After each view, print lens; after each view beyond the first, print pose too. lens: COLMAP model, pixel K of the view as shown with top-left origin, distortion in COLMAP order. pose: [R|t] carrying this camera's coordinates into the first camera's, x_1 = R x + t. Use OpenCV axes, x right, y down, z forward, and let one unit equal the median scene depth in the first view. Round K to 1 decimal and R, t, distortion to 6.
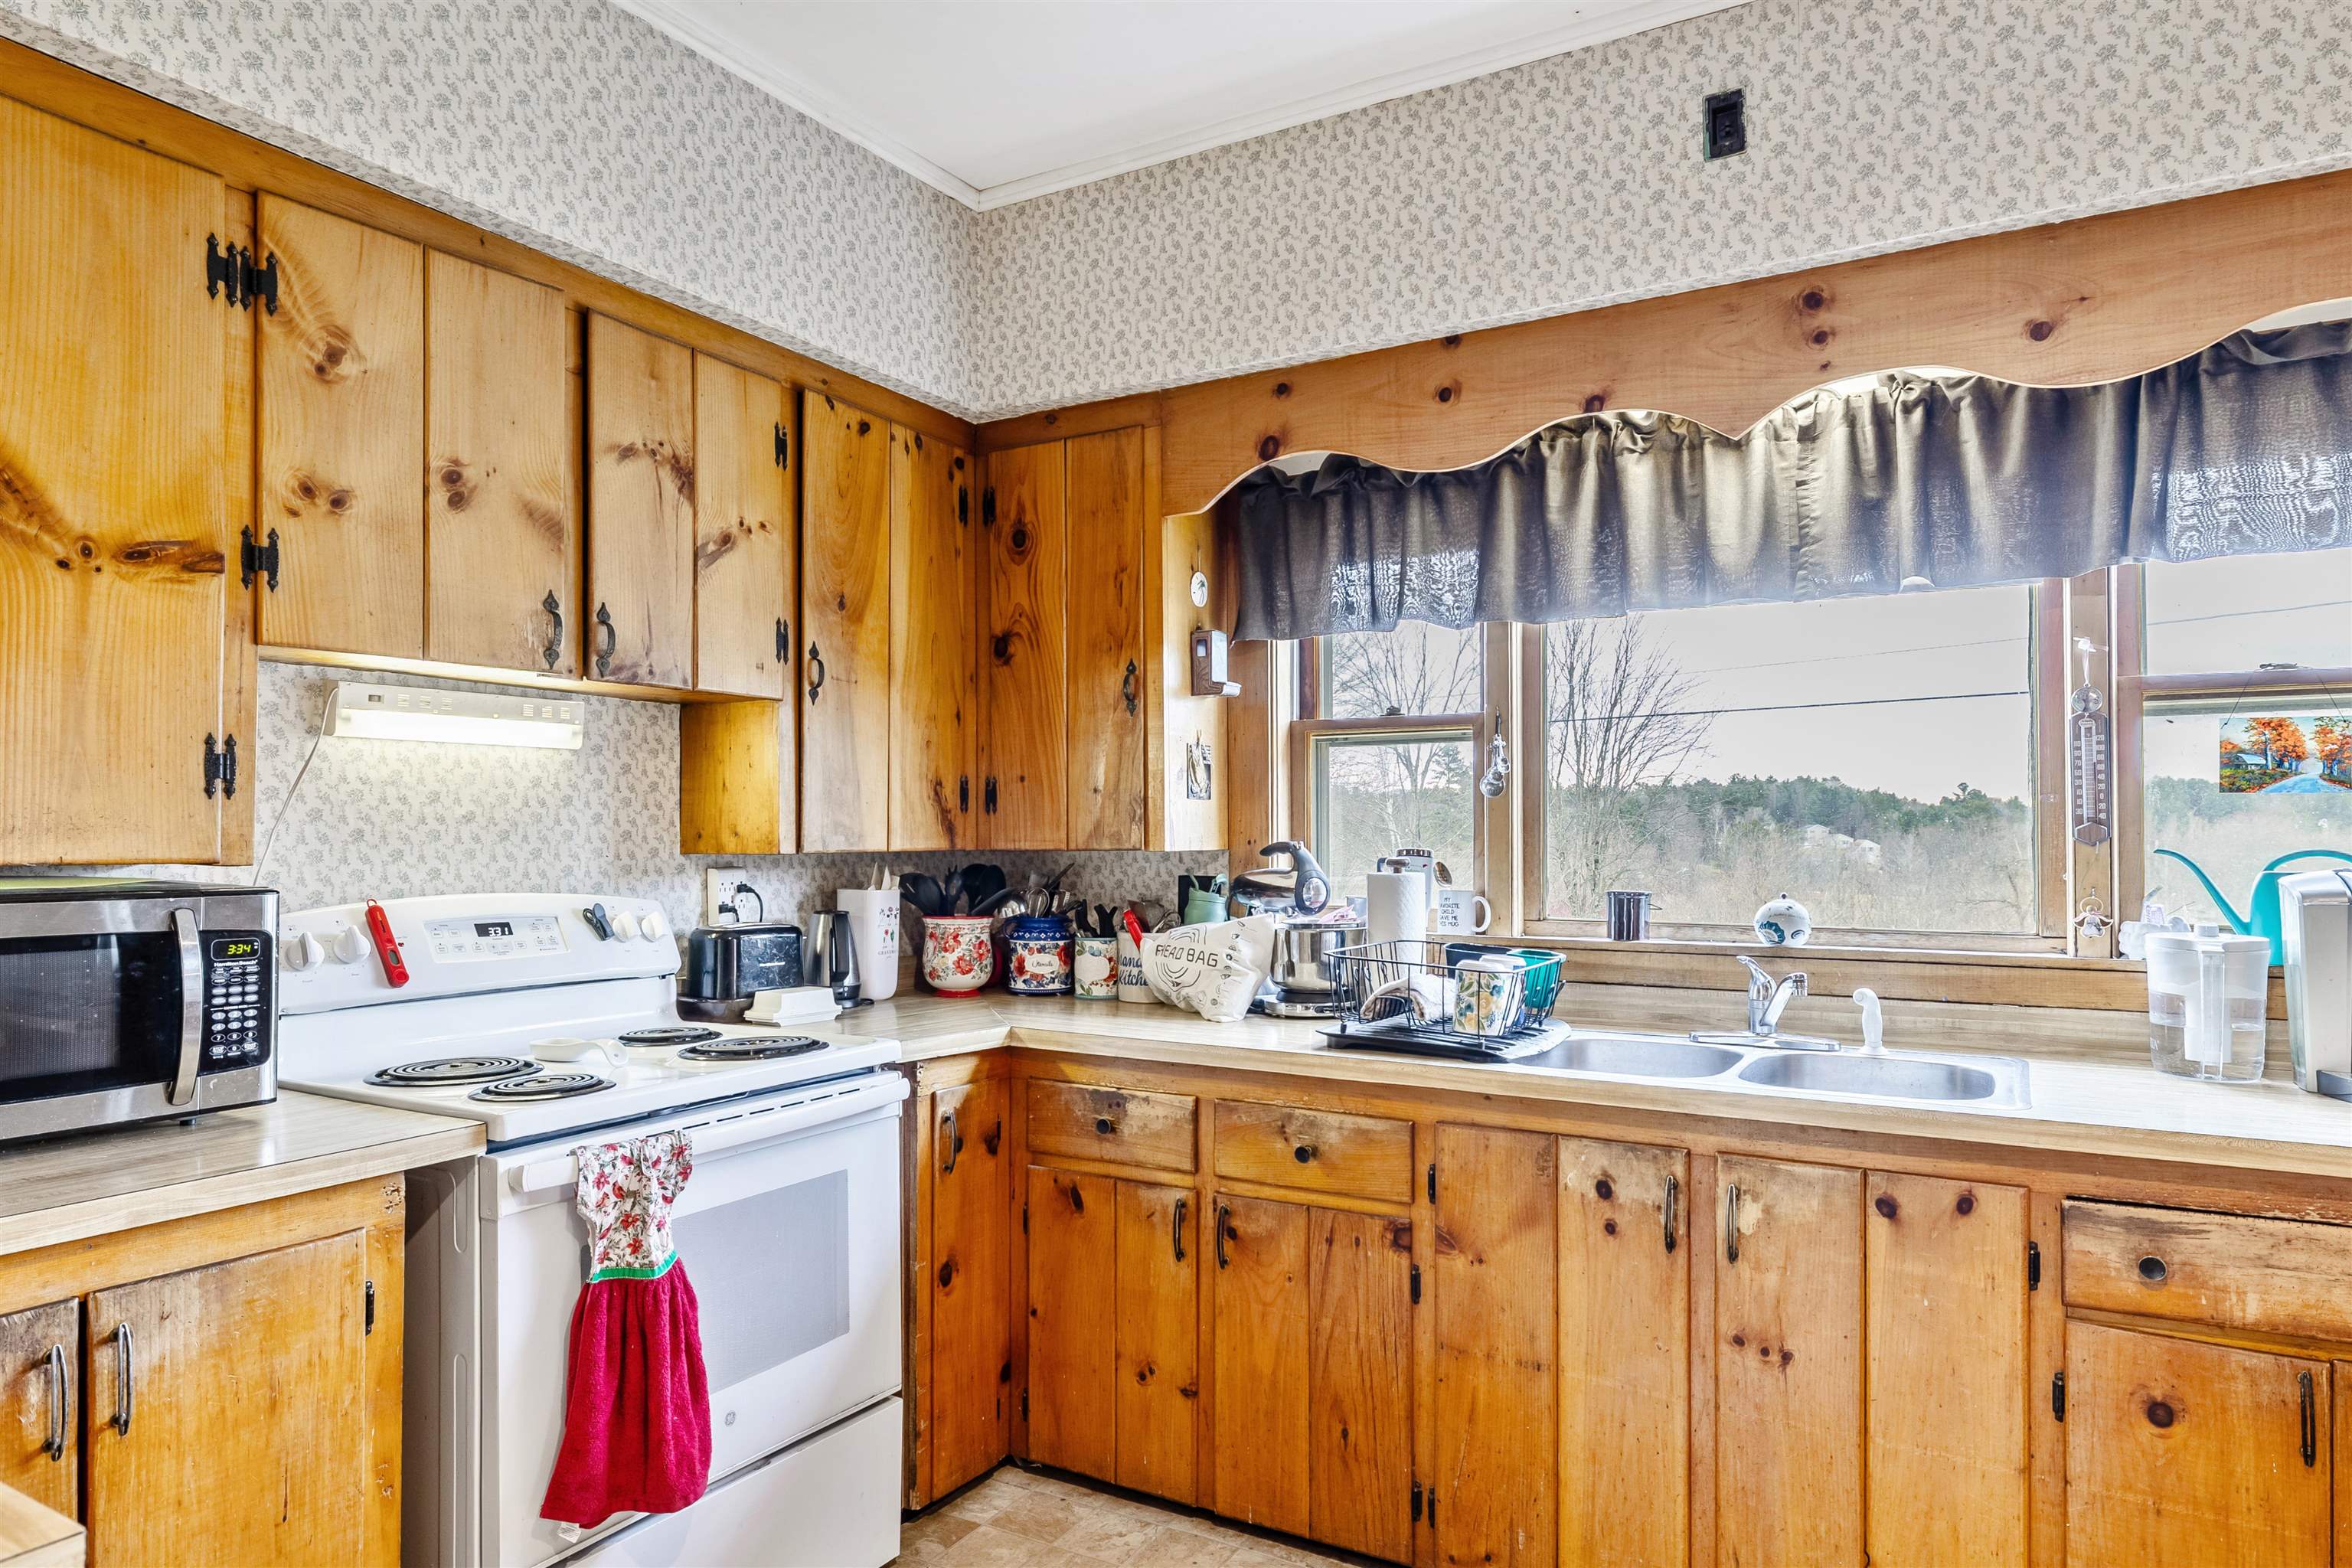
lens RADIAL K [[1389.8, 0, 1193.3], [0, 1389.8, 827.6], [0, 0, 1]] dist [0.007799, 0.002666]
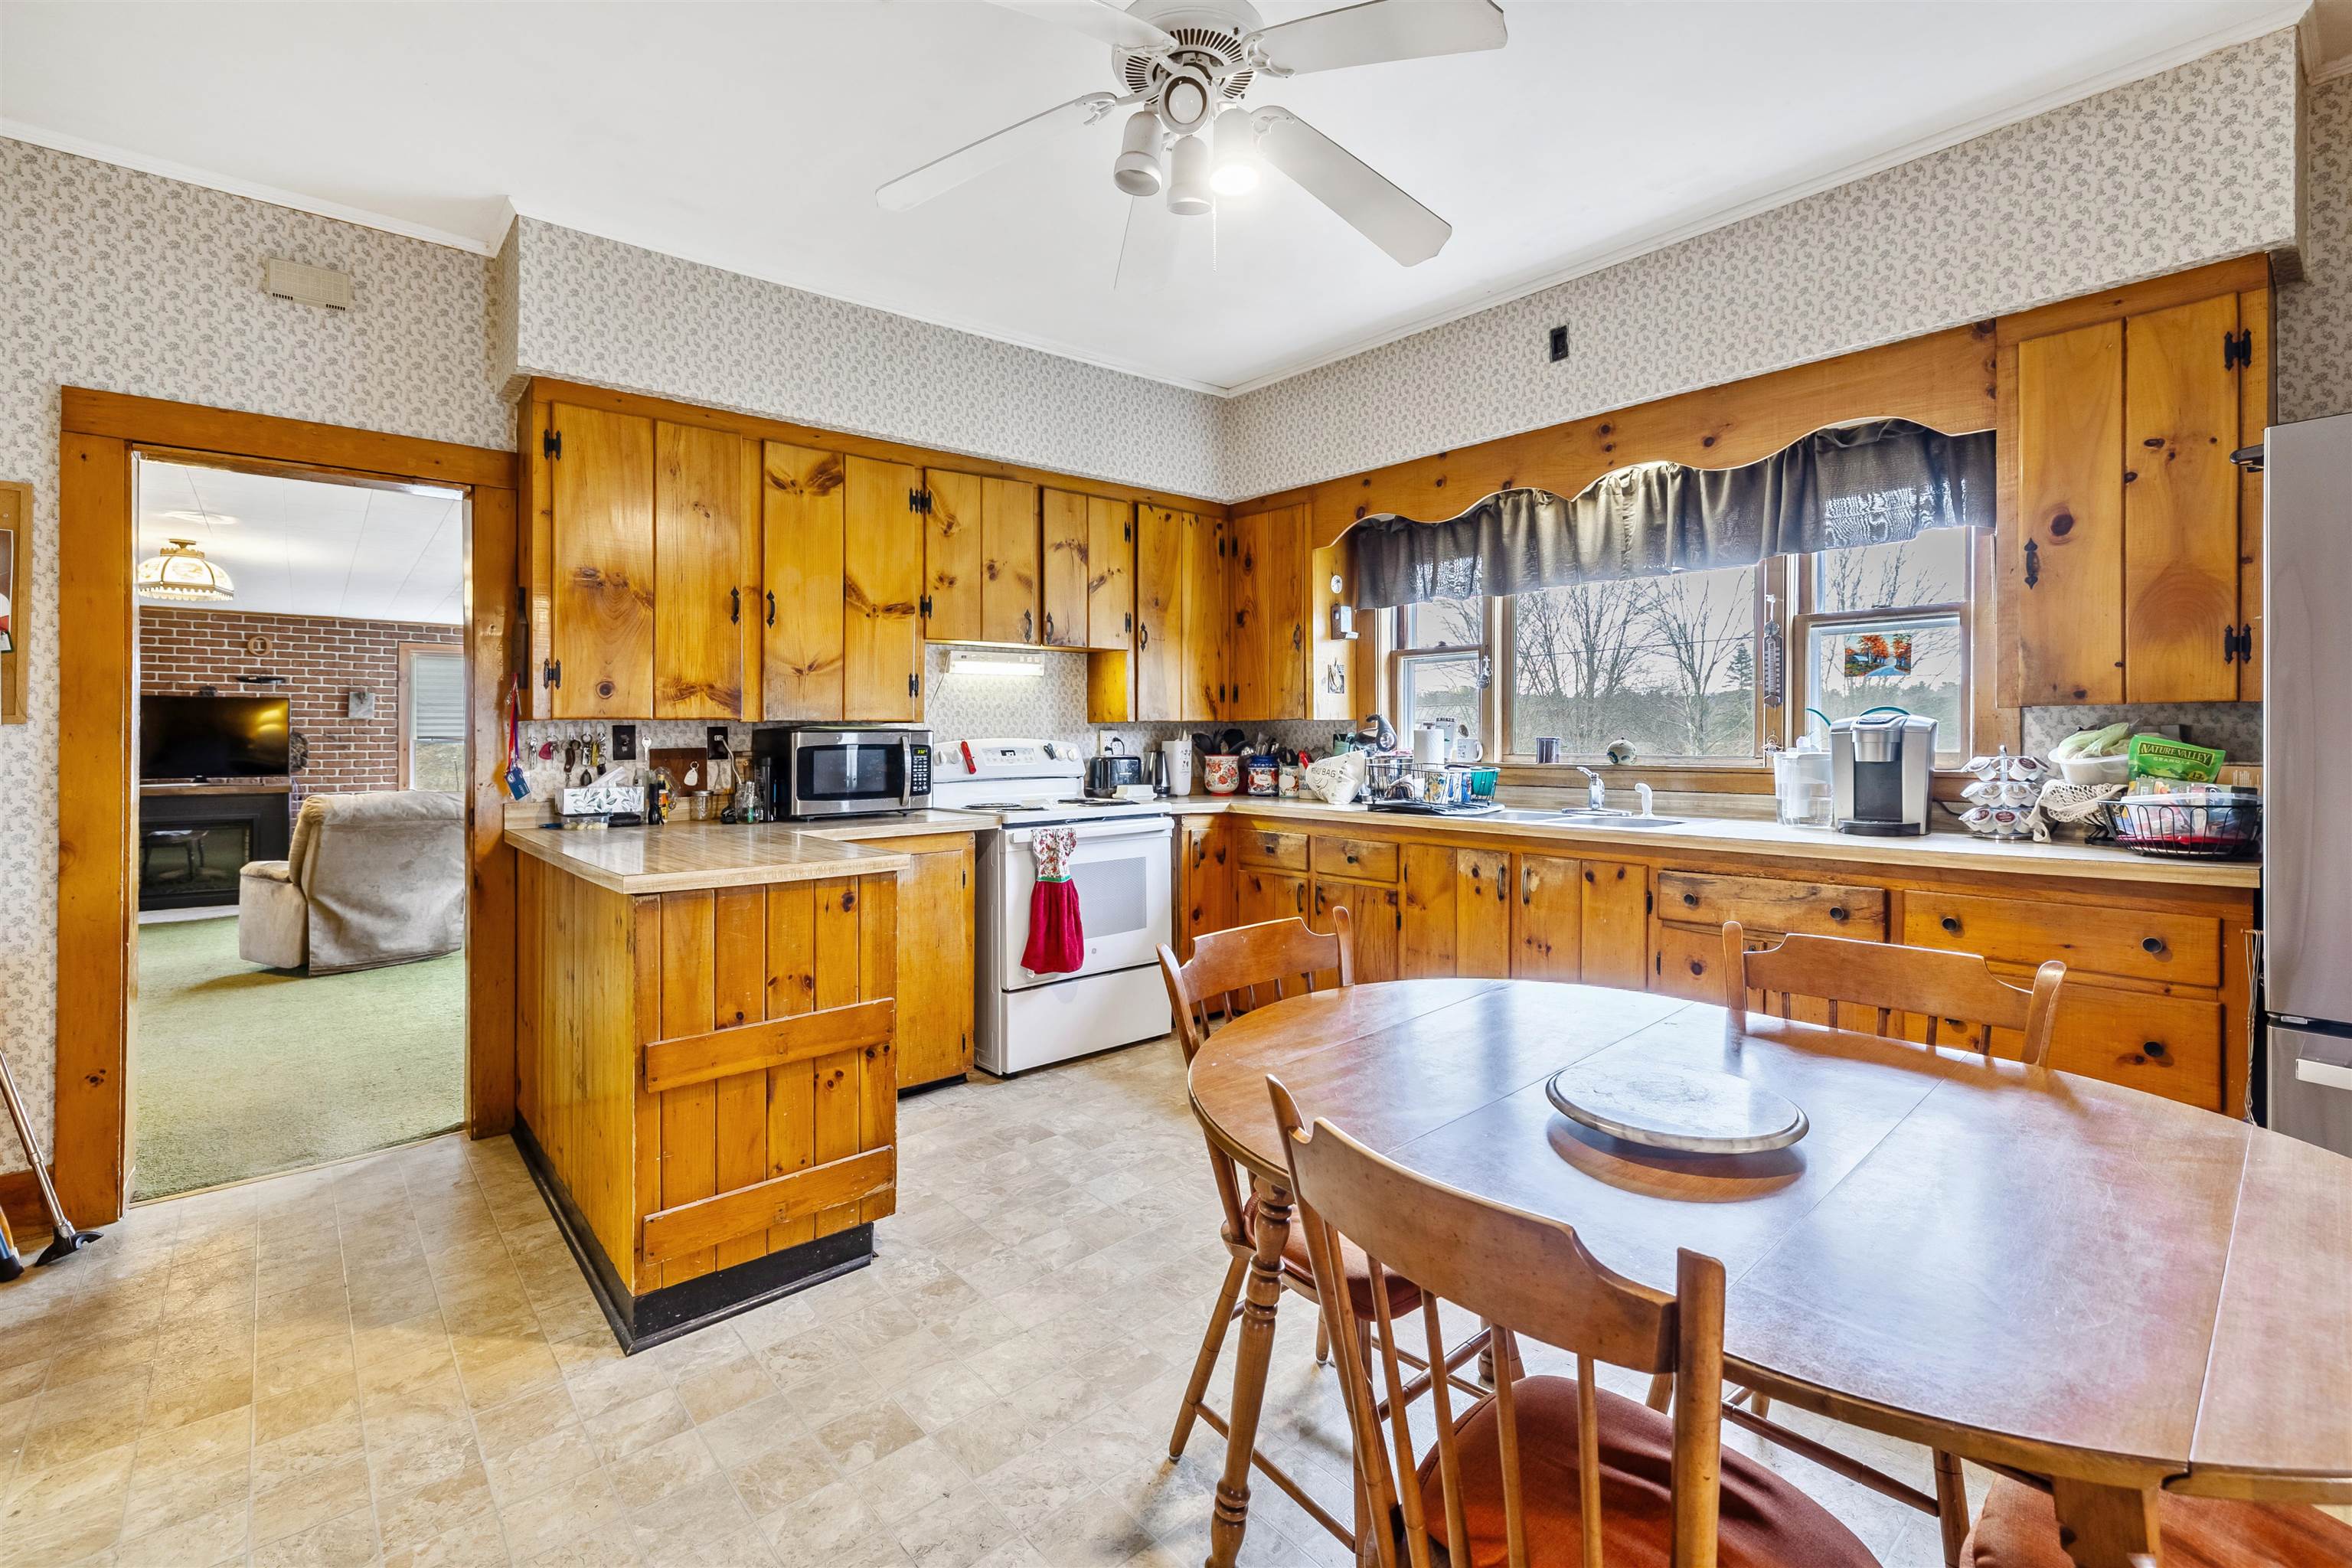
lens RADIAL K [[1035.8, 0, 1156.0], [0, 1035.8, 752.7], [0, 0, 1]] dist [0.000260, -0.000609]
pose [[0.938886, 0.000773, -0.344228, 0.323038], [0.007819, 0.999692, 0.023571, 0.032141], [0.344140, -0.024822, 0.938590, -0.539759]]
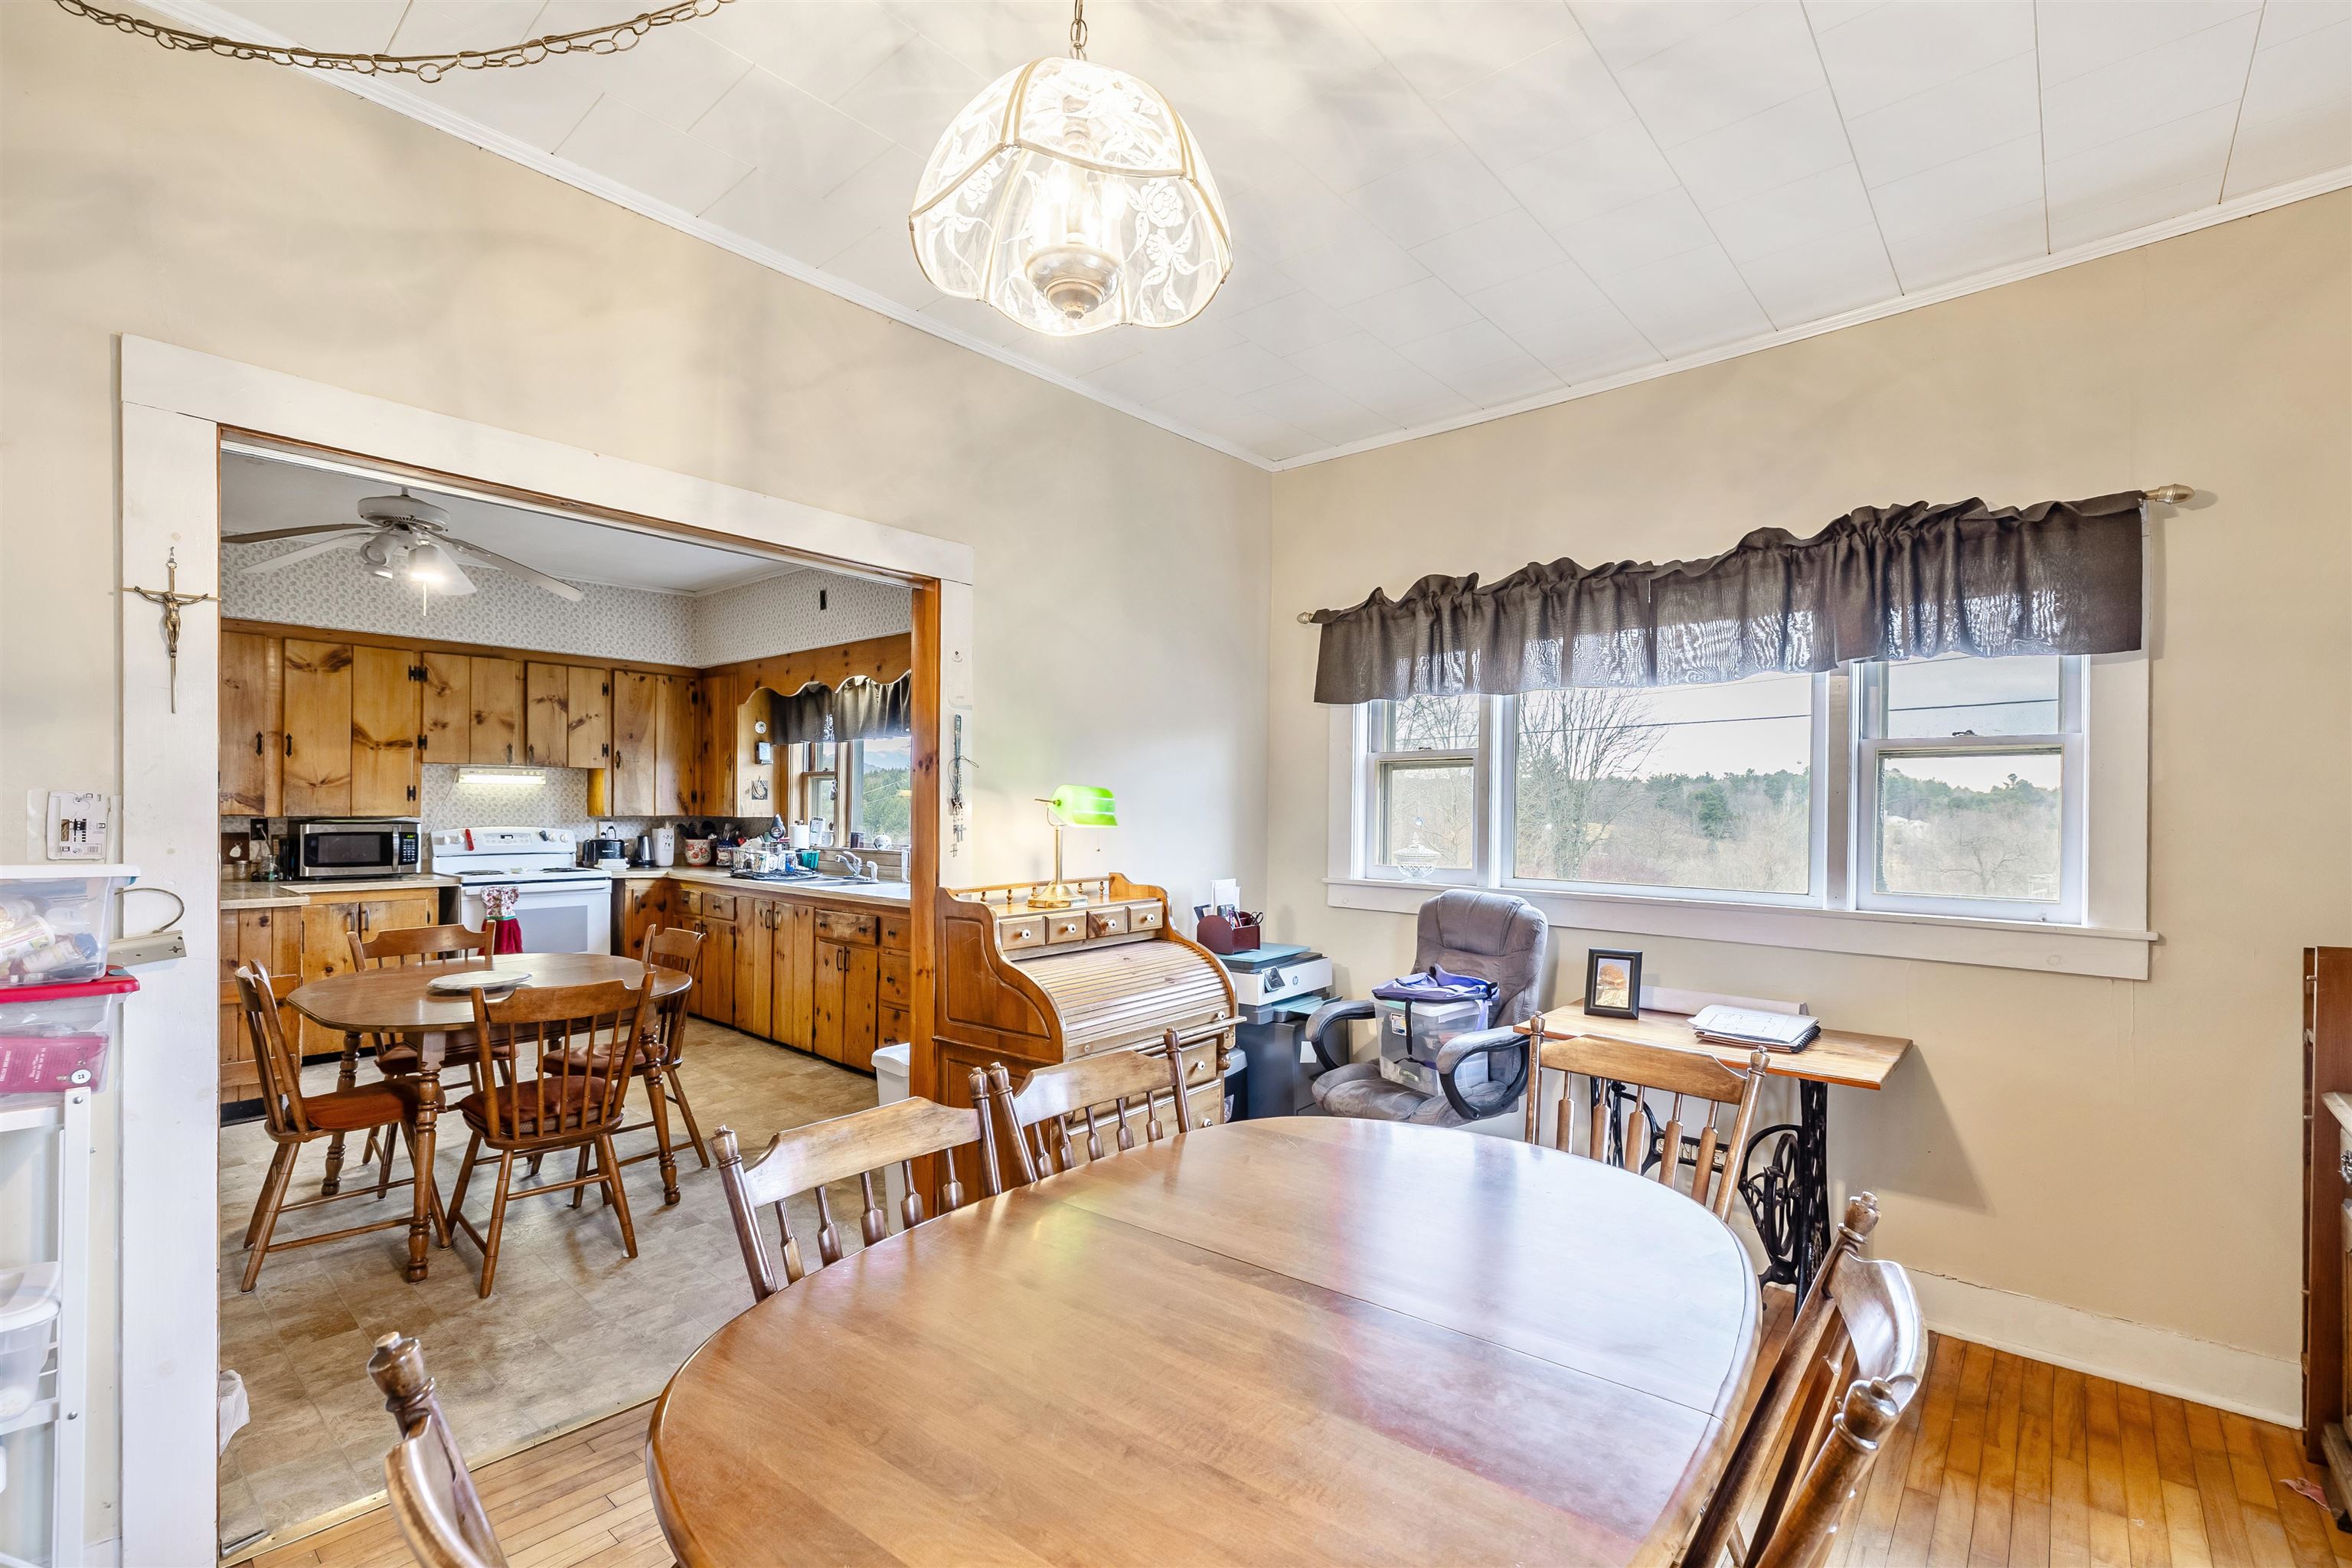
lens RADIAL K [[1035.8, 0, 1214.8], [0, 1035.8, 817.1], [0, 0, 1]] dist [0.000260, -0.000609]
pose [[0.984827, 0.013243, -0.173035, 1.626417], [-0.010817, 0.999830, 0.014959, -0.032747], [0.173204, -0.012861, 0.984802, -1.203672]]
